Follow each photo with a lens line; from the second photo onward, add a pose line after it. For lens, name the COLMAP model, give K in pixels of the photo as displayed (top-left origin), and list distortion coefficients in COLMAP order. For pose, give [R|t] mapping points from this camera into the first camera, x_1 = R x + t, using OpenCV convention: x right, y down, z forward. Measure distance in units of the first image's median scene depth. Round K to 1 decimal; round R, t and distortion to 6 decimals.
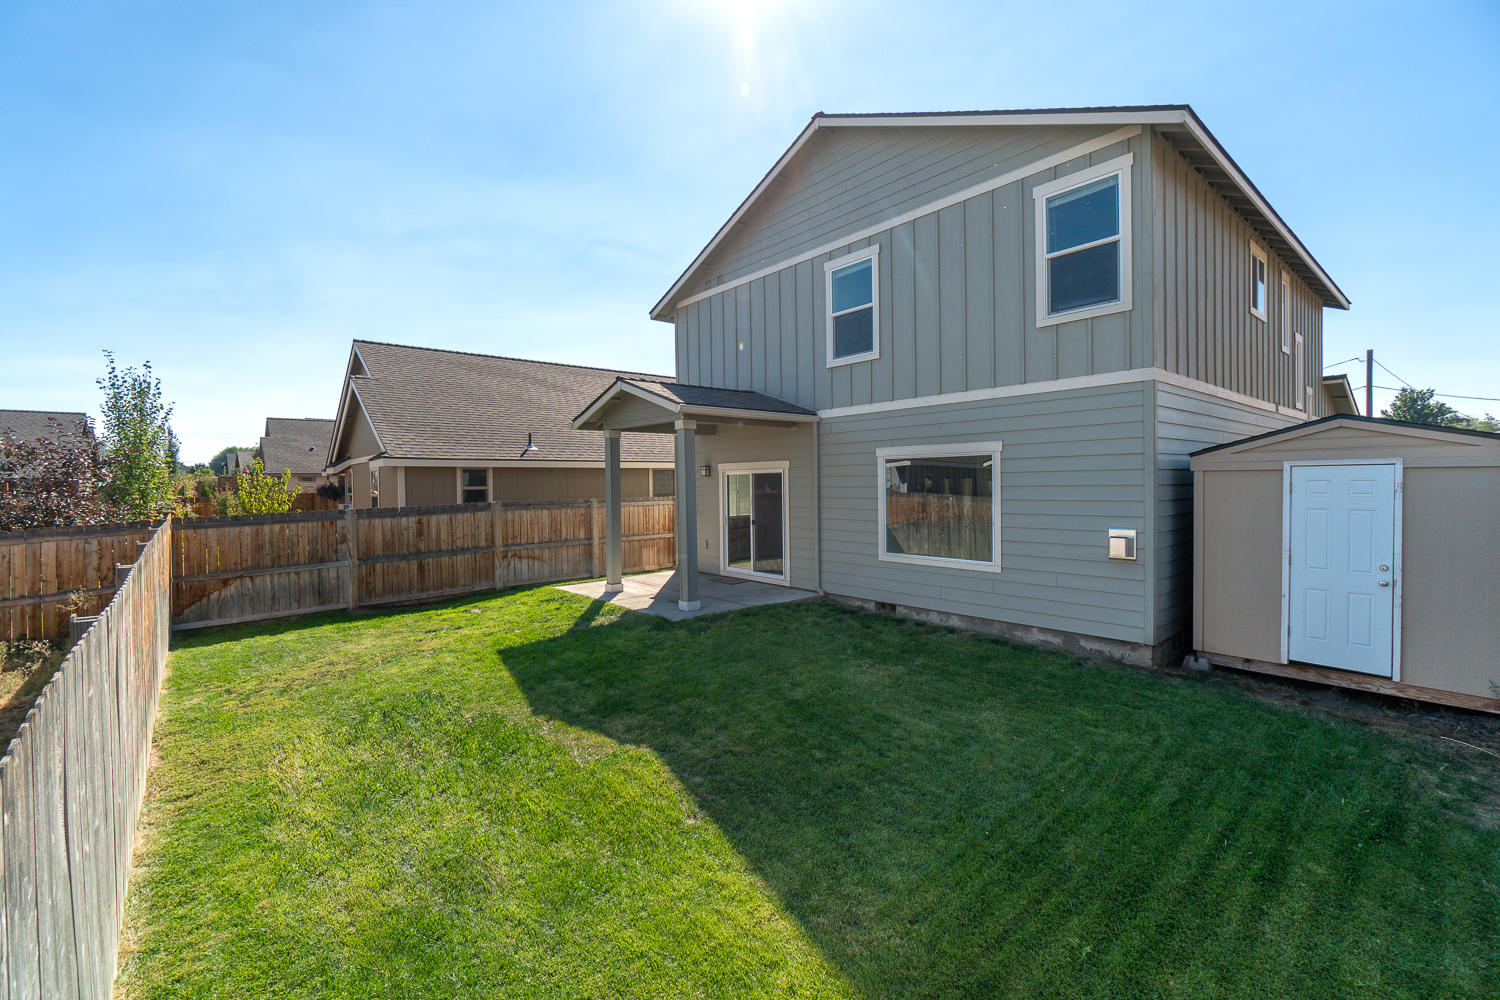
lens RADIAL K [[645.3, 0, 757.6], [0, 645.3, 490.7], [0, 0, 1]] dist [-0.007444, 0.000535]
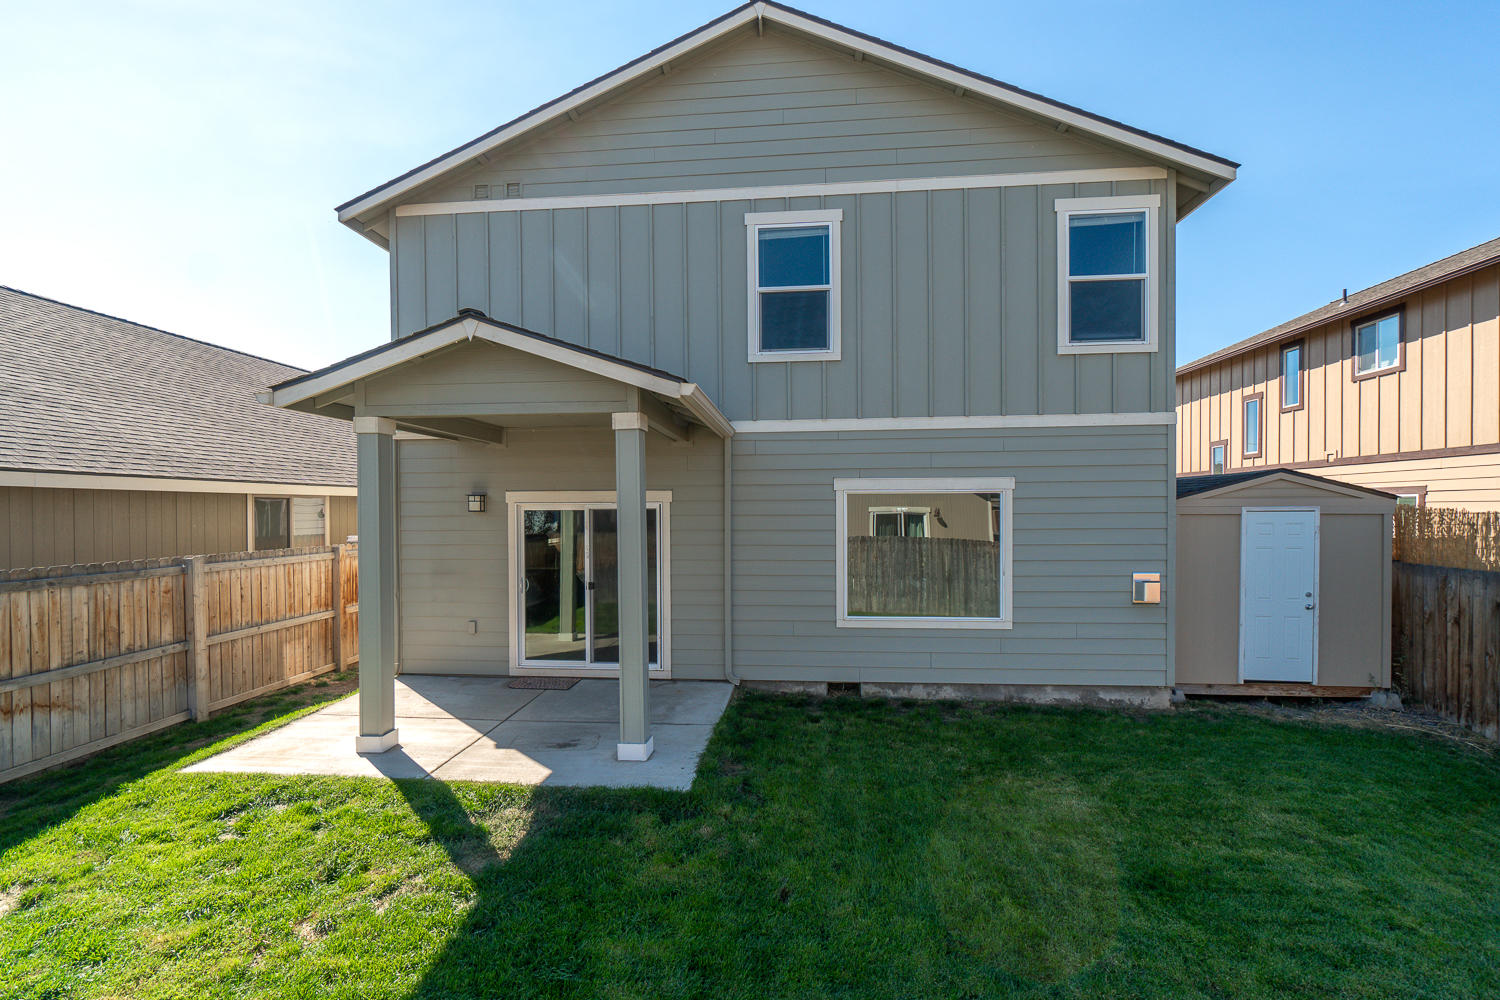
lens RADIAL K [[645.3, 0, 737.7], [0, 645.3, 522.5], [0, 0, 1]] dist [-0.007444, 0.000535]
pose [[0.722136, 0.000336, 0.691751, -0.390863], [0.004924, 0.999972, -0.005627, -0.010299], [-0.691733, 0.007469, 0.722114, 0.498434]]
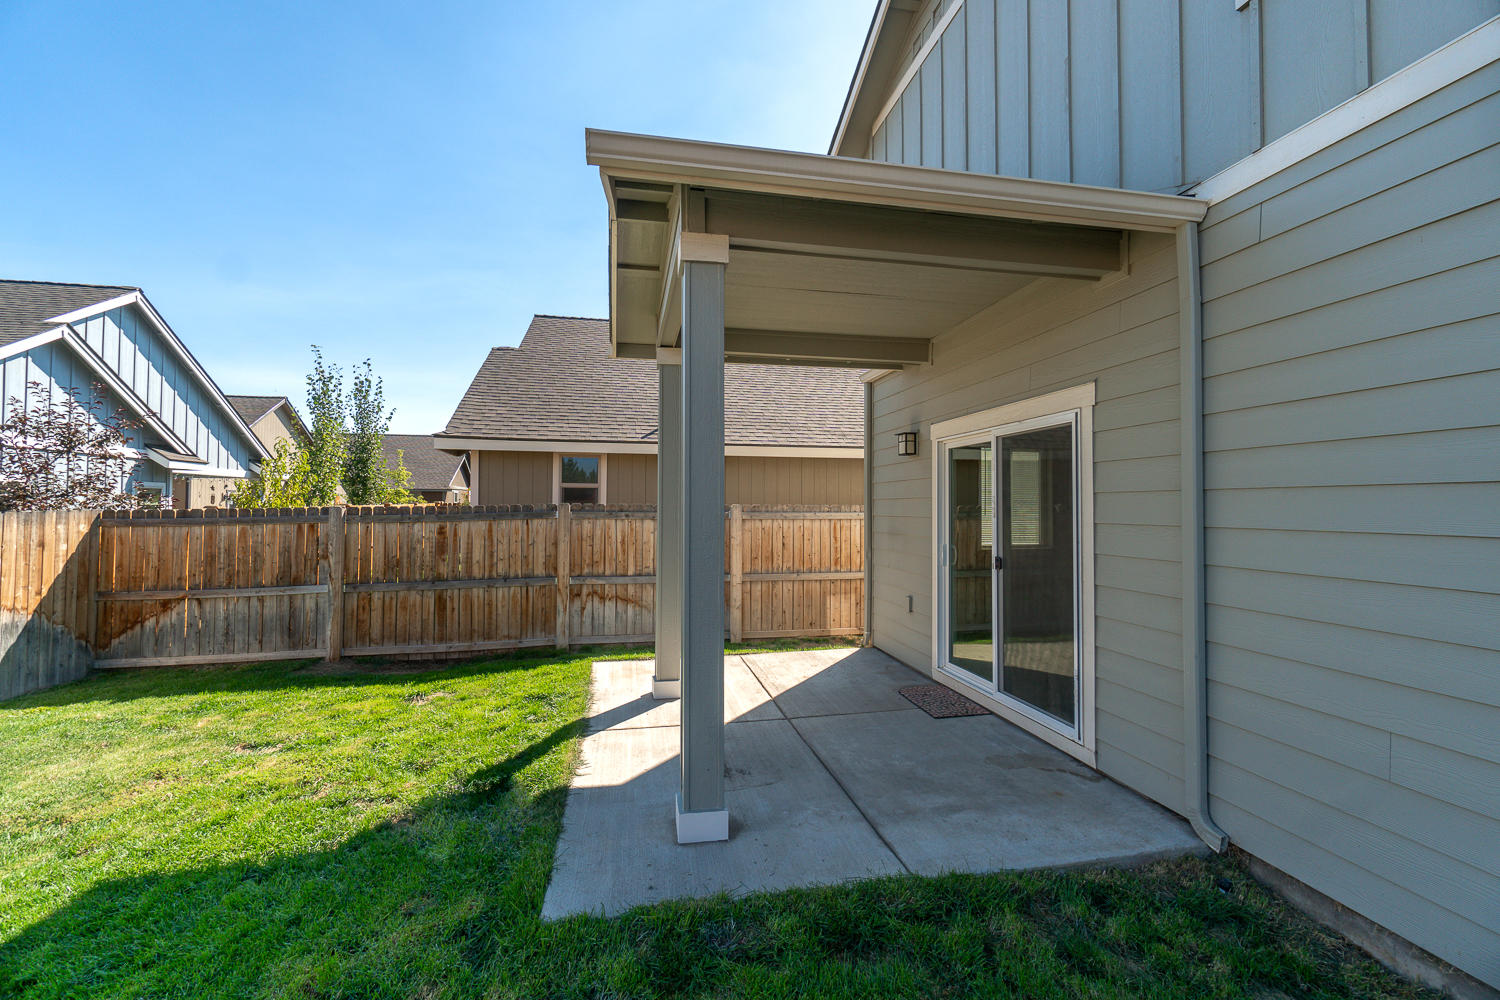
lens RADIAL K [[645.3, 0, 748.5], [0, 645.3, 494.0], [0, 0, 1]] dist [-0.007444, 0.000535]
pose [[0.862103, 0.005845, -0.506699, 0.067833], [-0.022741, 0.999372, -0.027164, 0.024651], [0.506222, 0.034941, 0.861695, 0.672458]]
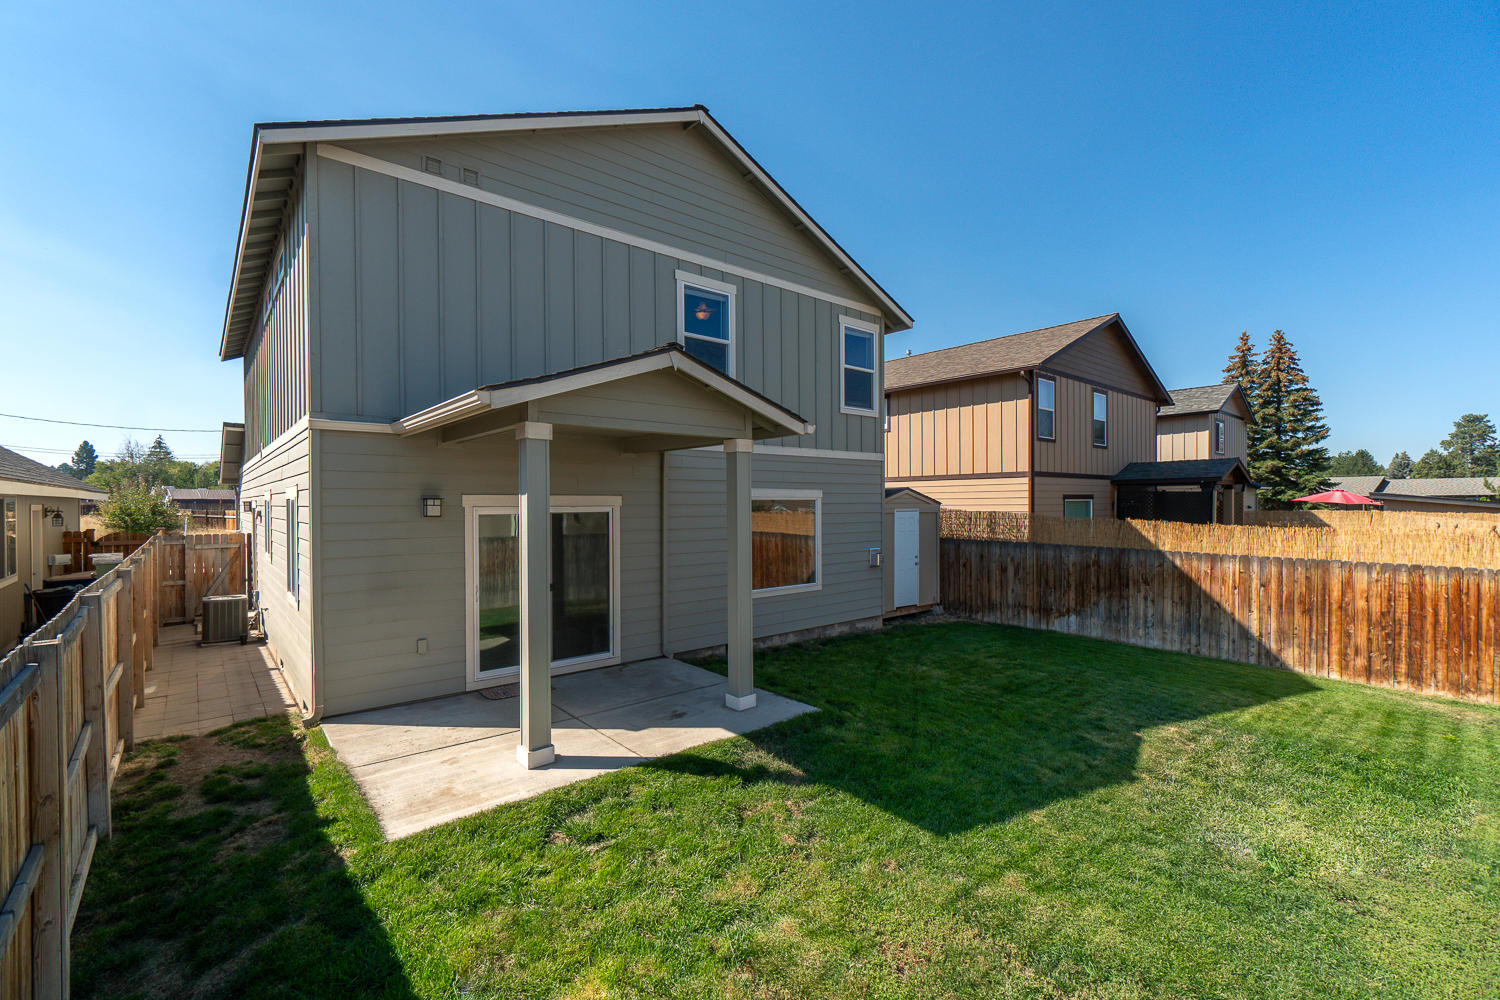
lens RADIAL K [[645.3, 0, 741.4], [0, 645.3, 506.2], [0, 0, 1]] dist [-0.007444, 0.000535]
pose [[0.019627, 0.009117, 0.999766, -0.752516], [0.018954, 0.999775, -0.009490, -0.026982], [-0.999628, 0.019136, 0.019450, 0.902315]]
